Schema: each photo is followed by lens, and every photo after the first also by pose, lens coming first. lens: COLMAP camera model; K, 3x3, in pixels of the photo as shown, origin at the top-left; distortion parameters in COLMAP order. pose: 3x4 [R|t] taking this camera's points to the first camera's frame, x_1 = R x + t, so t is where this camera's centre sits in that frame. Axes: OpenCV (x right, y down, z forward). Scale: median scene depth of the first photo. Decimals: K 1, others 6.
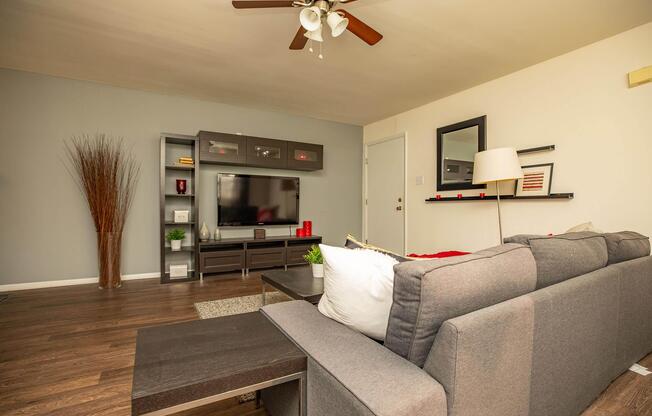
lens RADIAL K [[305.0, 0, 329.5], [0, 305.0, 204.9], [0, 0, 1]] dist [-0.029058, 0.001947]
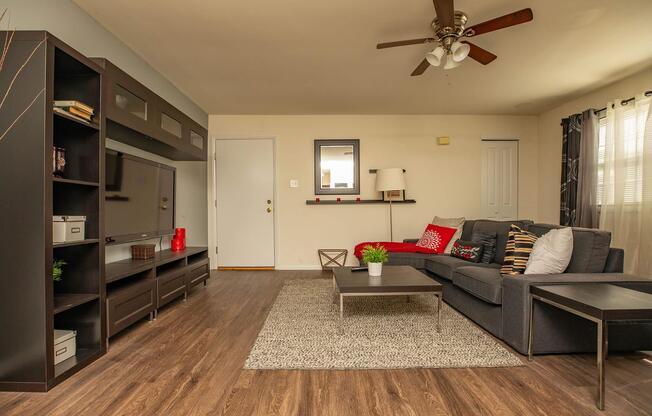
lens RADIAL K [[305.0, 0, 324.0], [0, 305.0, 214.6], [0, 0, 1]] dist [-0.029058, 0.001947]
pose [[0.496242, -0.017884, 0.868000, -0.633187], [0.000670, 0.999795, 0.020216, 0.006007], [-0.868184, -0.009451, 0.496152, 0.405478]]
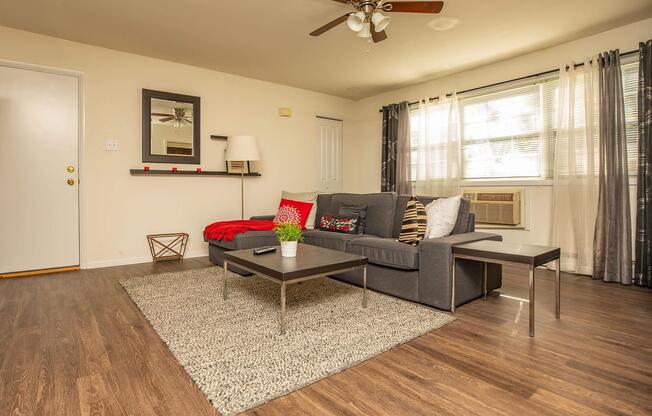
lens RADIAL K [[336.9, 0, 286.9], [0, 336.9, 189.7], [0, 0, 1]] dist [-0.031304, 0.003159]
pose [[-0.092266, -0.006132, 0.995716, -0.624891], [-0.008089, 0.999953, 0.005409, 0.024297], [-0.995702, -0.007555, -0.092311, 0.691025]]
